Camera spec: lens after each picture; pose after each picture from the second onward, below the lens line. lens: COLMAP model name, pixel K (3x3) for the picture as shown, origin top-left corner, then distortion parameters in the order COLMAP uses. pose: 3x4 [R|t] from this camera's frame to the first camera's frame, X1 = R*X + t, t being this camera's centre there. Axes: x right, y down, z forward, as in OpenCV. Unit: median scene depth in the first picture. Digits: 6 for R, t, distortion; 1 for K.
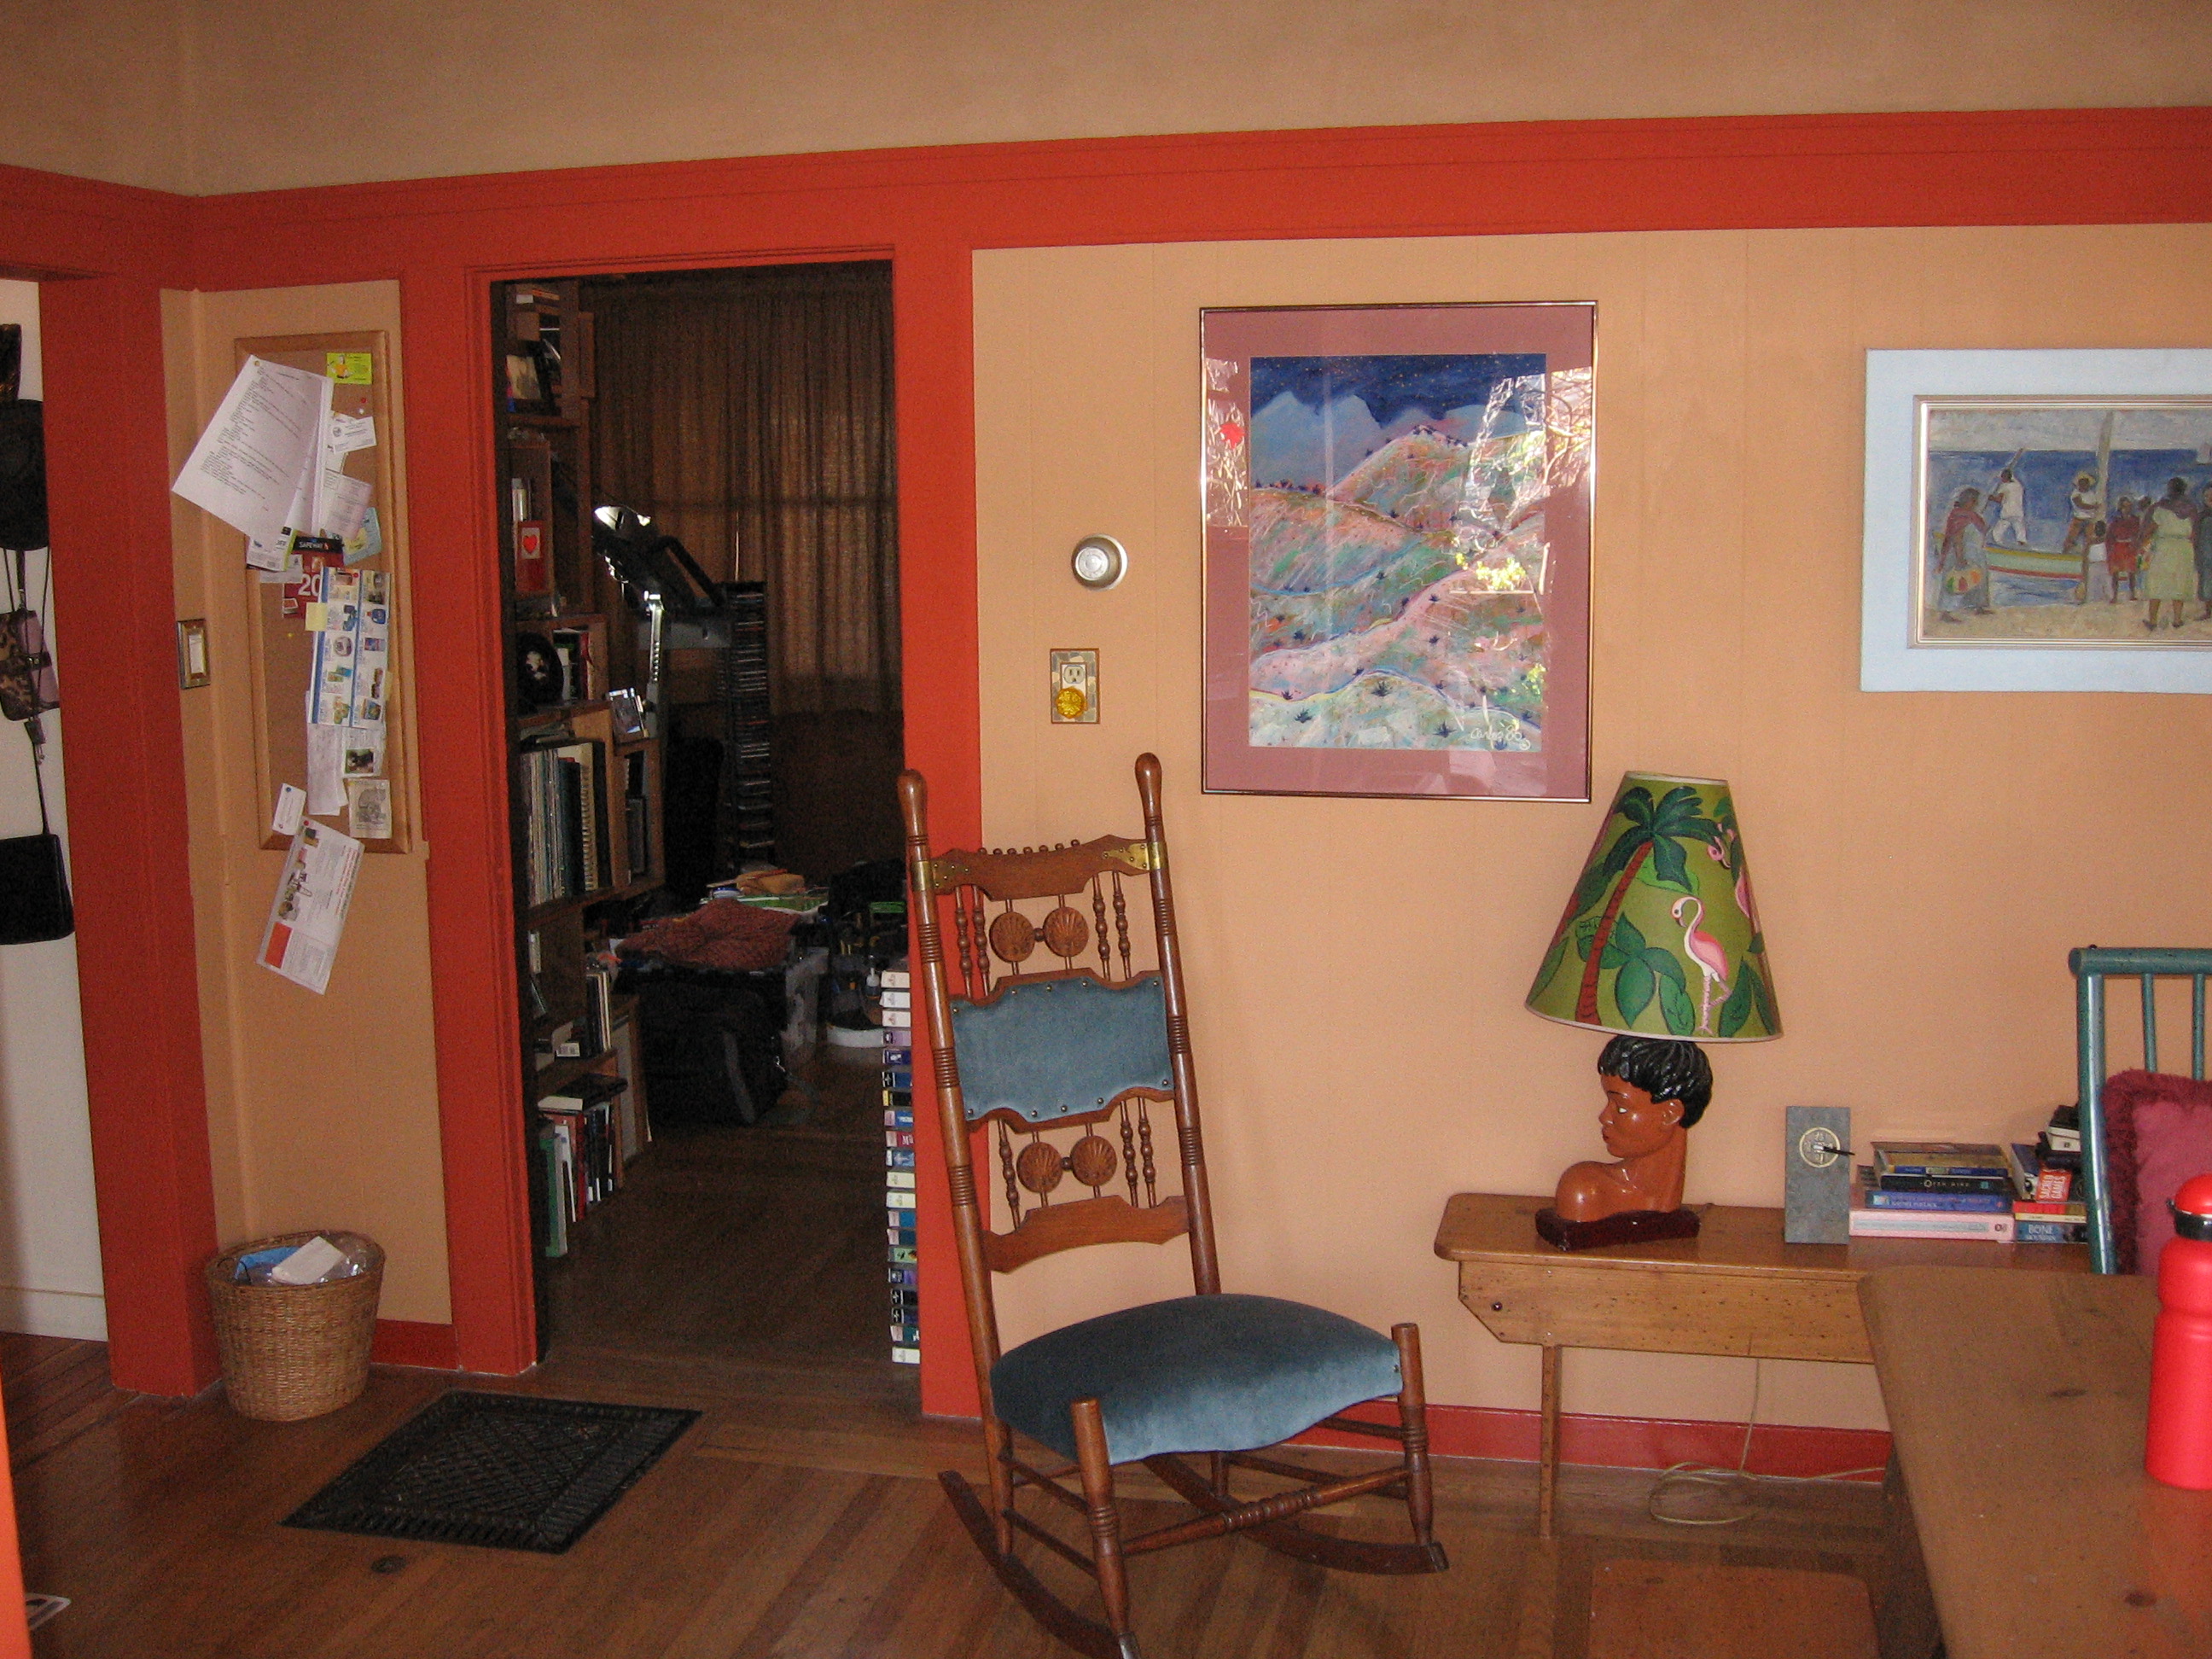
lens RADIAL K [[2227.9, 0, 1106.0], [0, 2227.9, 829.5], [0, 0, 1]] dist [-0.130694, -0.028804]
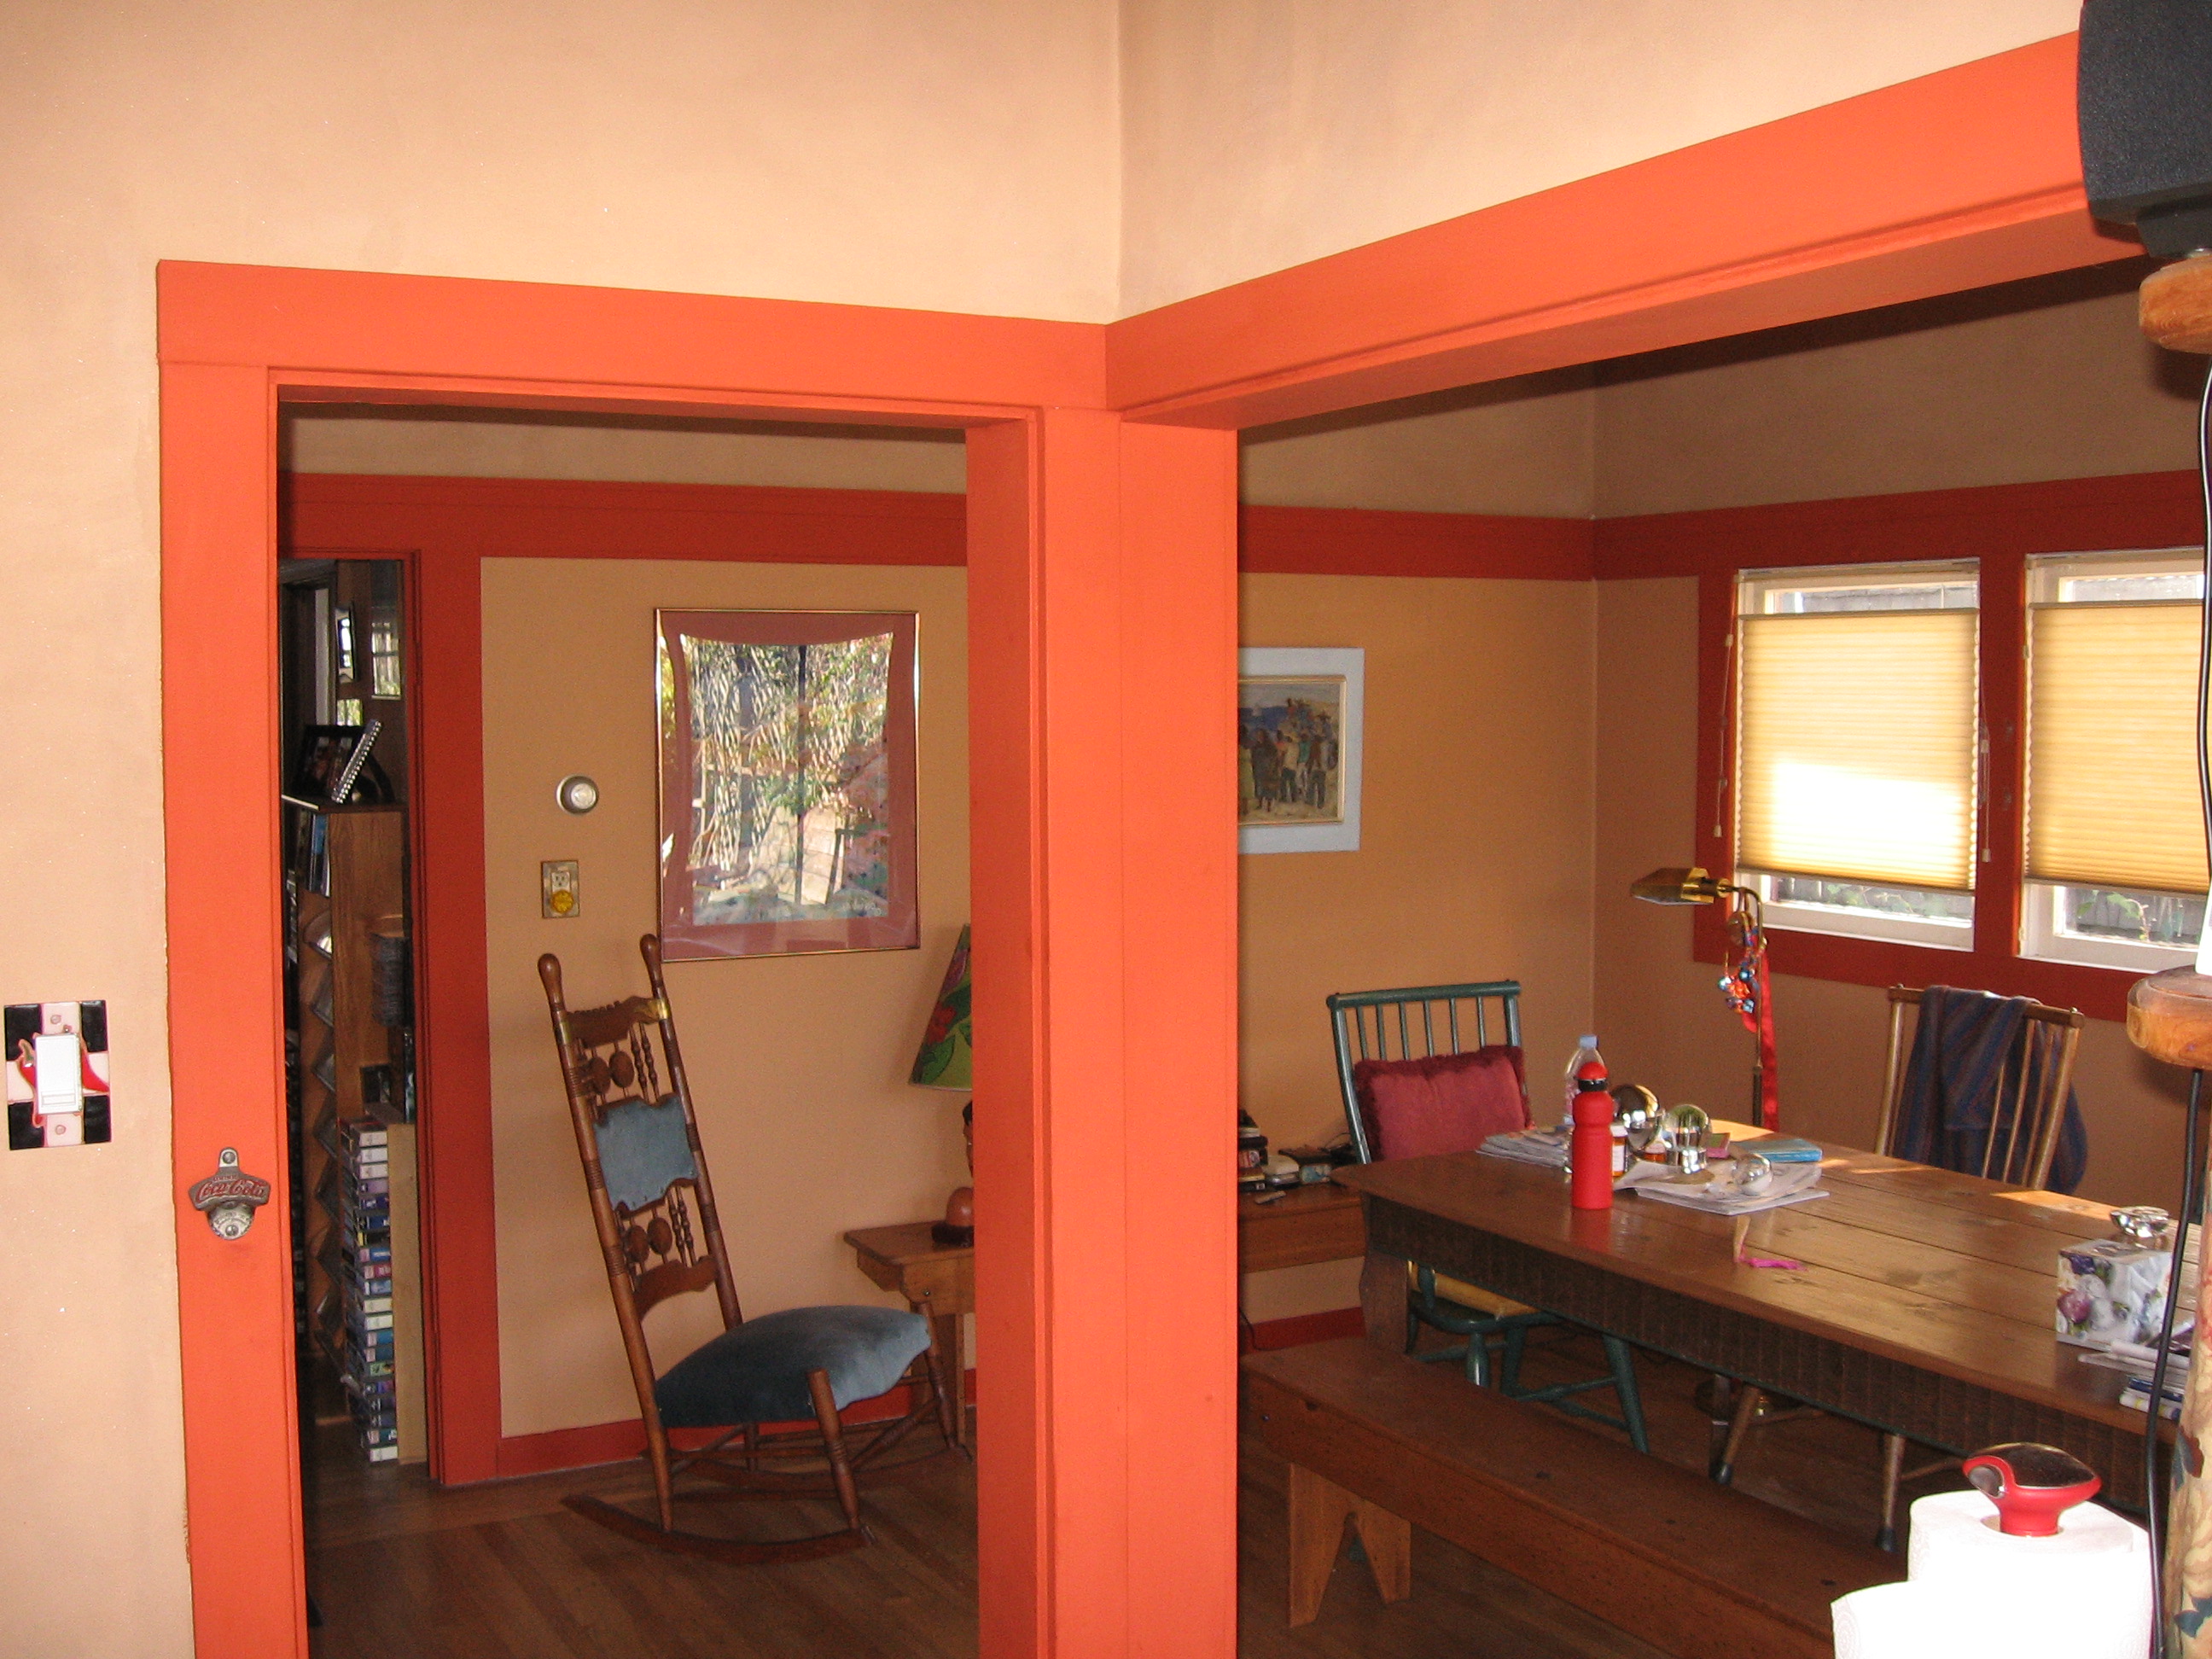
lens RADIAL K [[2227.9, 0, 1106.0], [0, 2227.9, 829.5], [0, 0, 1]] dist [-0.130694, -0.028804]
pose [[0.761014, -0.035122, 0.647784, -0.586464], [0.089920, 0.994606, -0.051712, -0.002616], [-0.642474, 0.097602, 0.760067, -0.193262]]
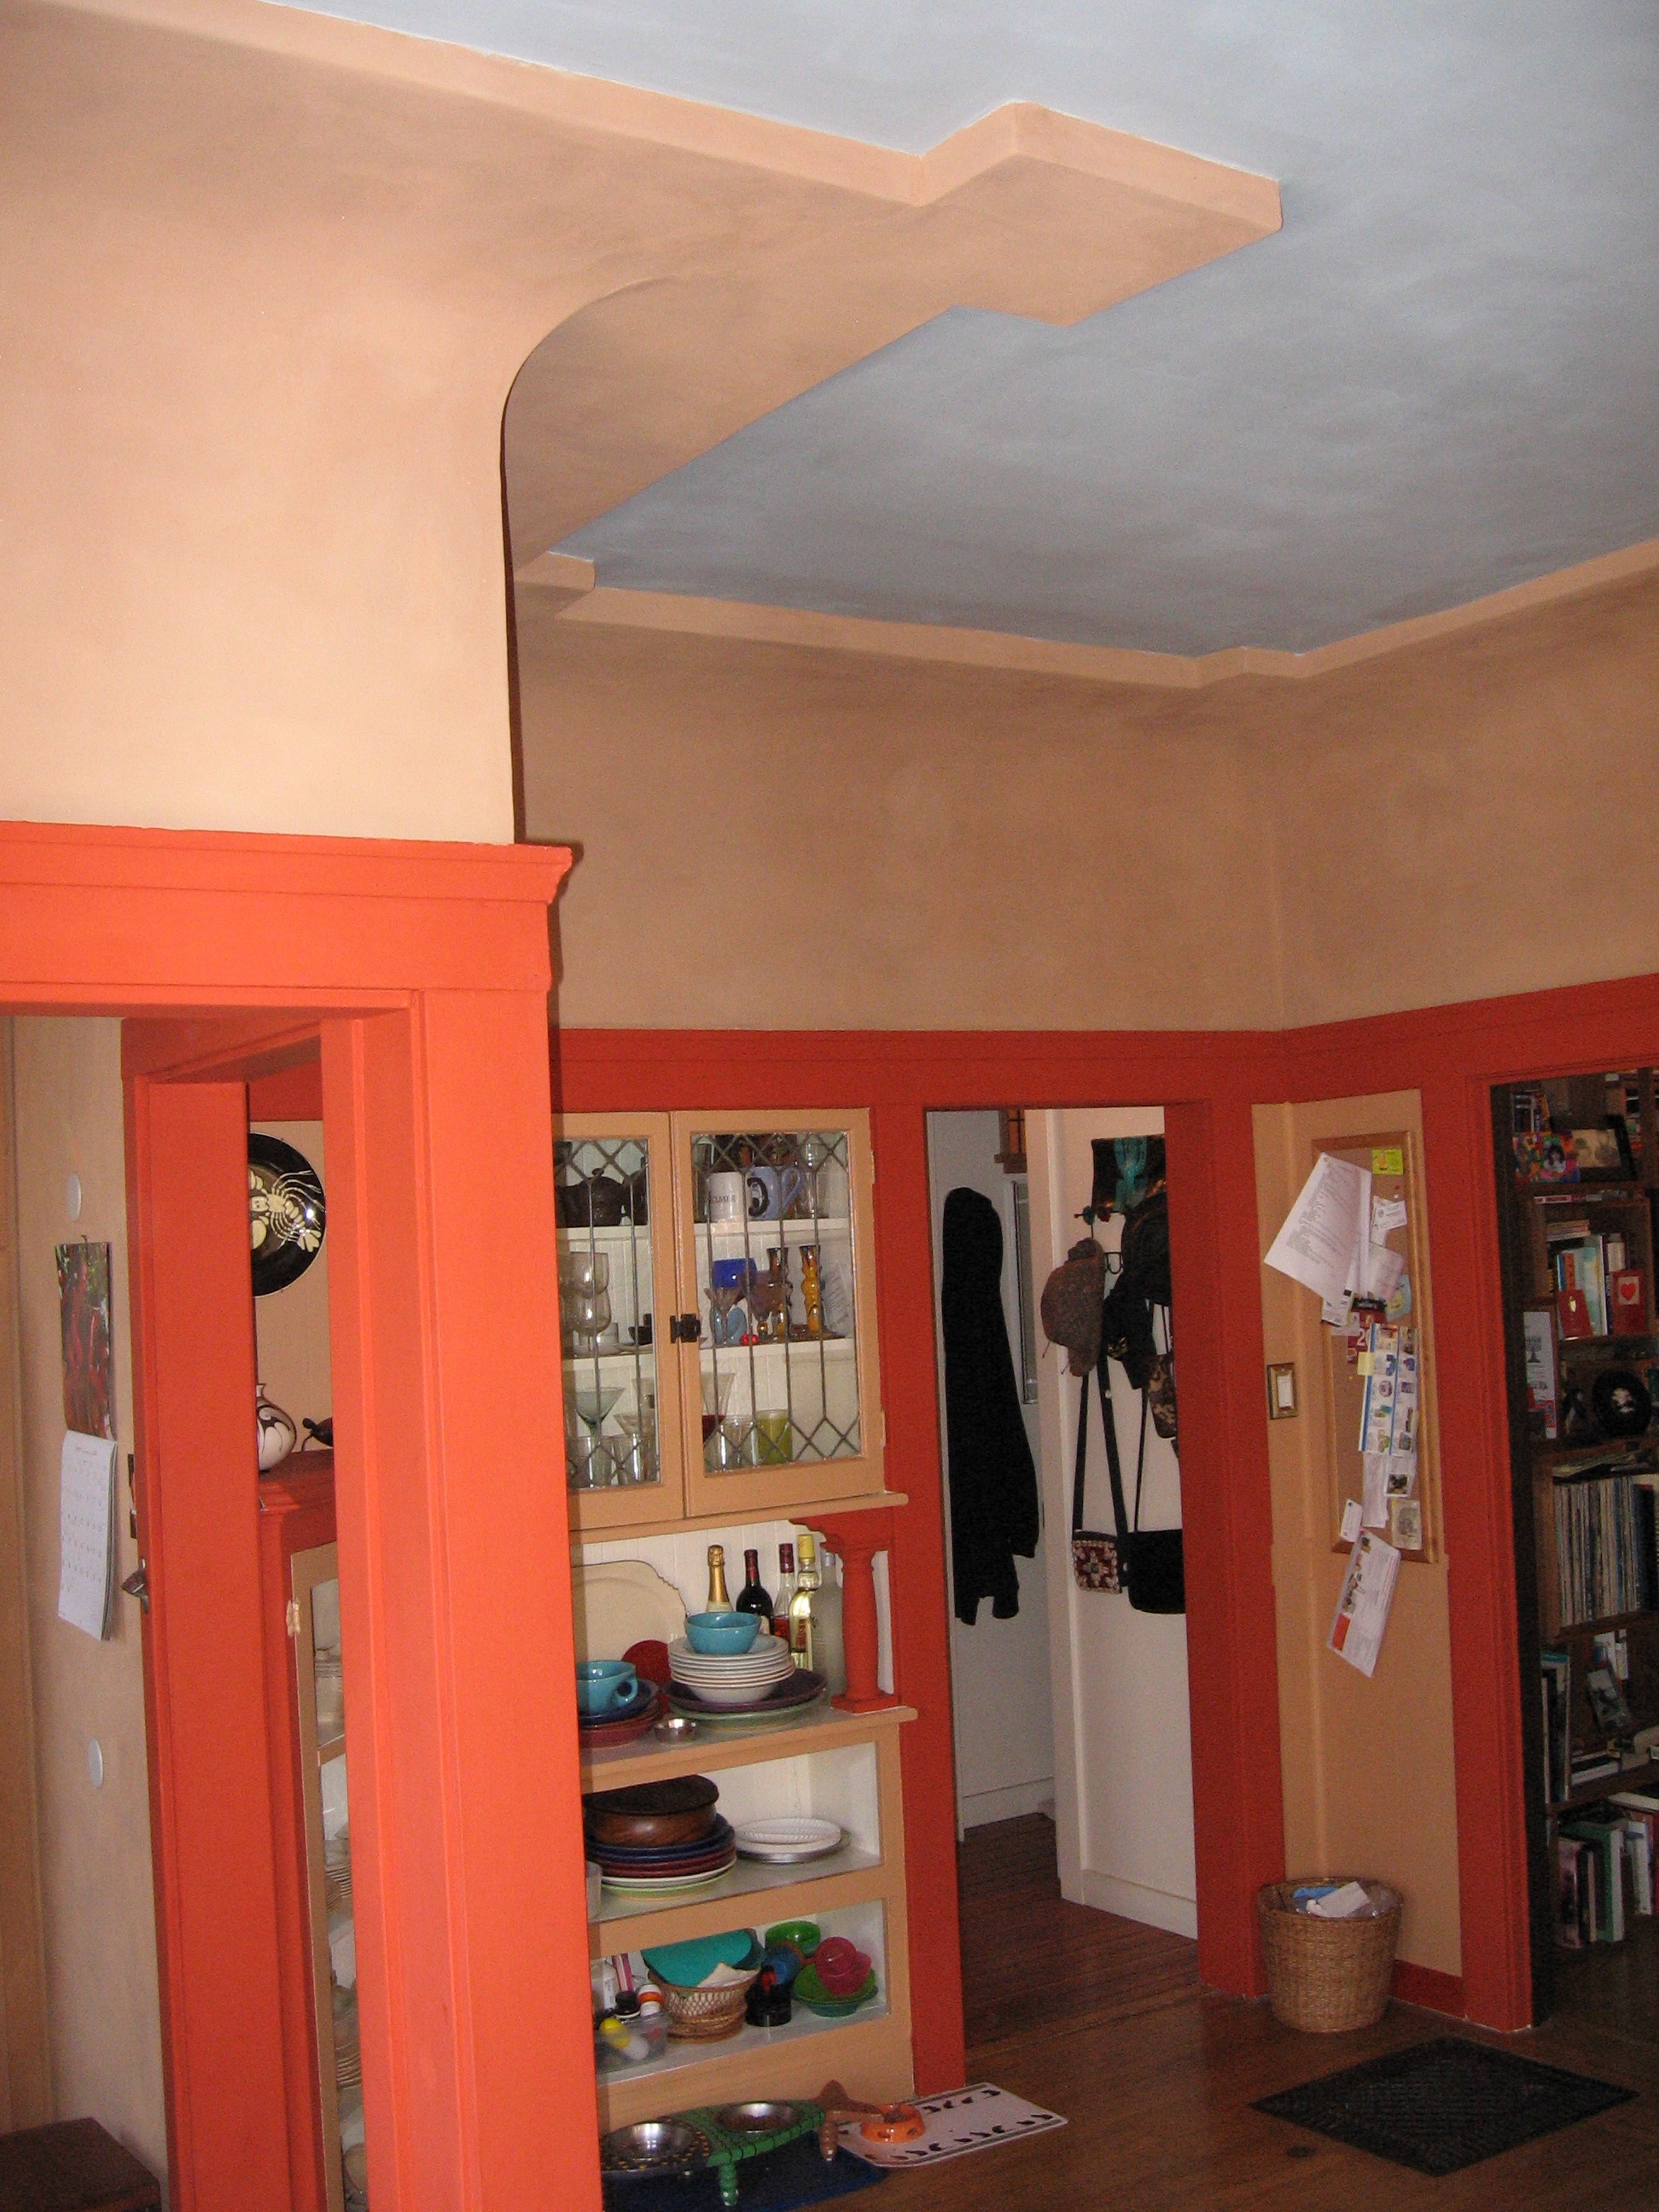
lens RADIAL K [[2227.9, 0, 829.5], [0, 2227.9, 1106.0], [0, 0, 1]] dist [-0.130694, -0.028804]
pose [[0.674061, -0.070042, -0.735348, 0.354513], [-0.067588, 0.985470, -0.155821, -0.026619], [0.735577, 0.154734, 0.659533, -0.059262]]
